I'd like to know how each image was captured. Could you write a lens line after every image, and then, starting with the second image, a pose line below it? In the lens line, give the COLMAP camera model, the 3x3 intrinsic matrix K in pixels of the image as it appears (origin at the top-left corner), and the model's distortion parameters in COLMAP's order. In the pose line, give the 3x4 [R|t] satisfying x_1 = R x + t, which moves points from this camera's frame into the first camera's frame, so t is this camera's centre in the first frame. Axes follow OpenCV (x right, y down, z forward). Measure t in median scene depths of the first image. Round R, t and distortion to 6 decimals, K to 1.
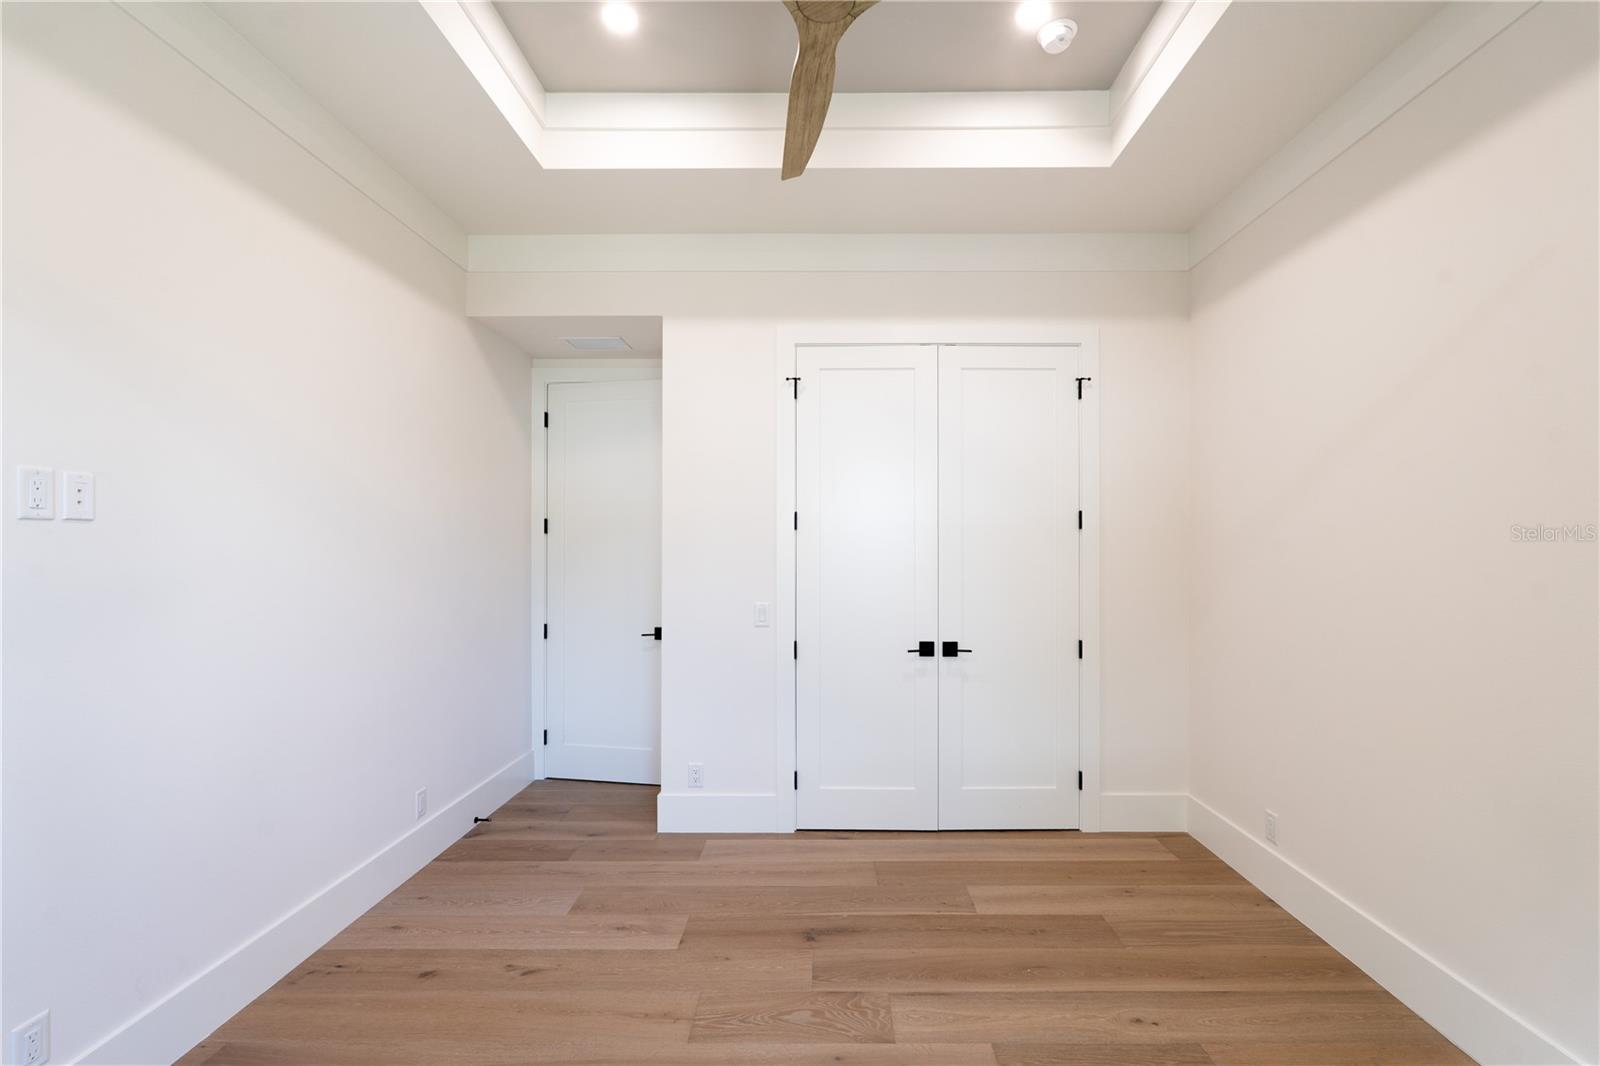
lens RADIAL K [[719.3, 0, 794.7], [0, 719.3, 538.2], [0, 0, 1]] dist [-0.002882, -0.000502]
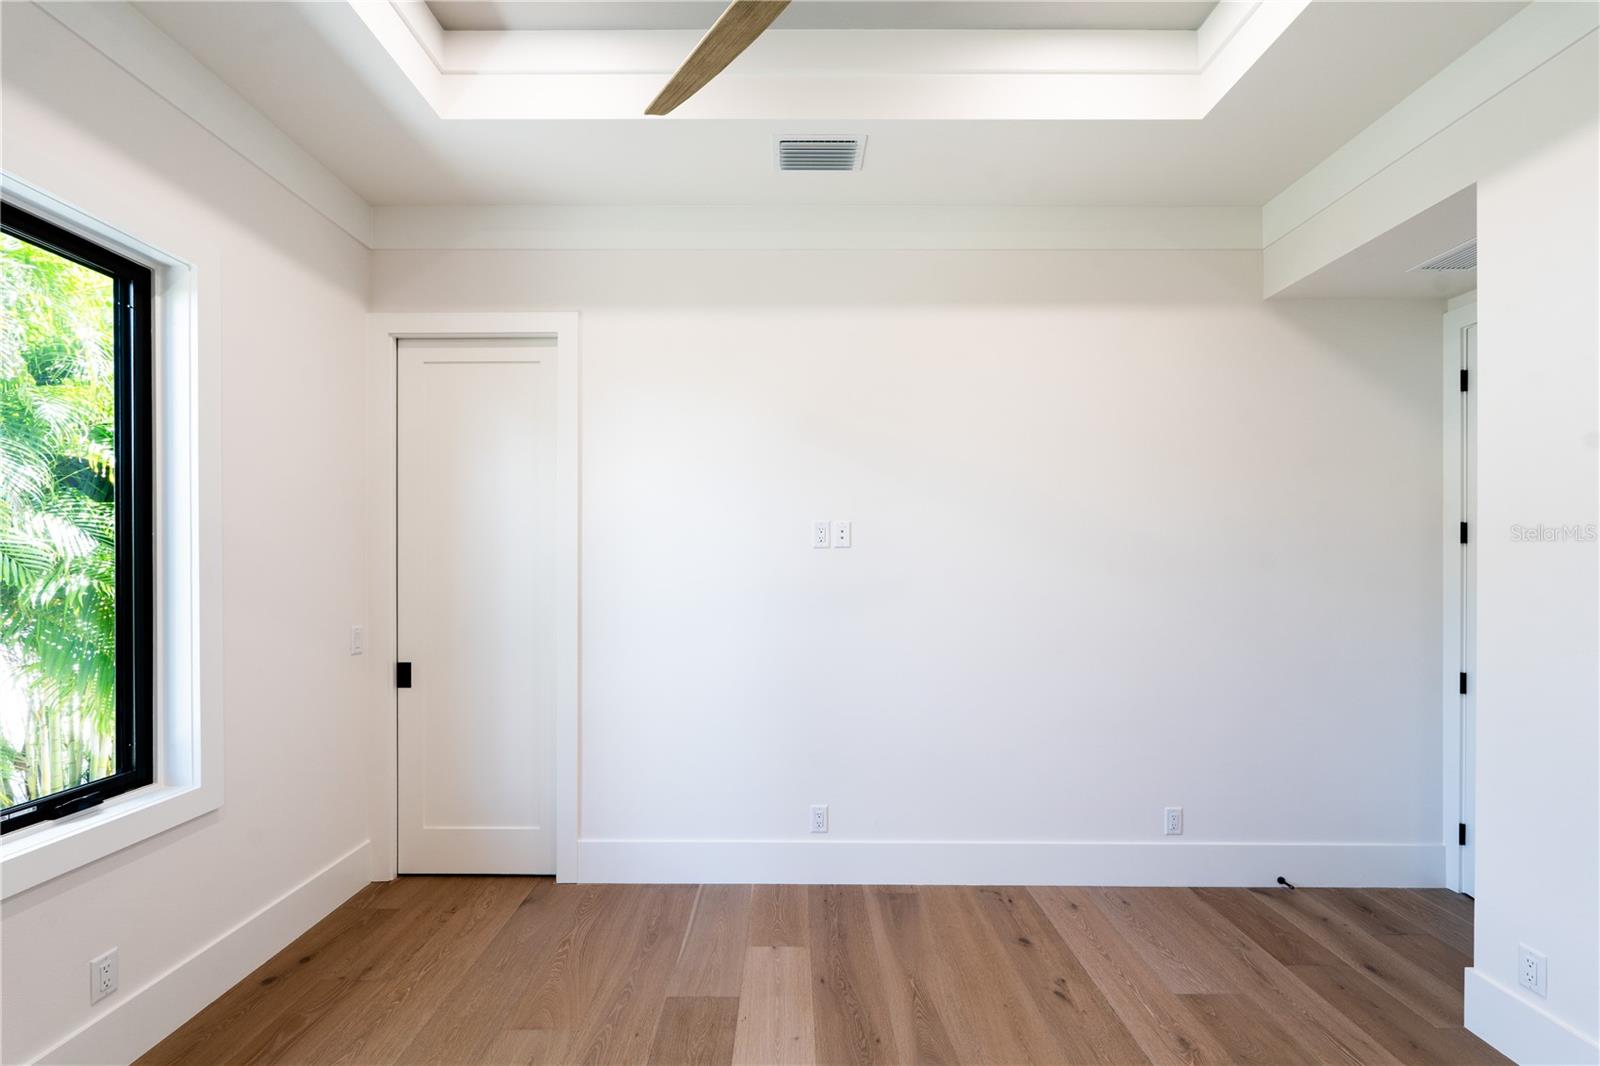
lens RADIAL K [[723.2, 0, 822.9], [0, 723.2, 558.5], [0, 0, 1]] dist [-0.001269, -0.000465]
pose [[0.037251, -0.002542, -0.999303, 0.545450], [0.010395, 0.999944, -0.002157, 0.004241], [0.999252, -0.010308, 0.037275, 0.575624]]
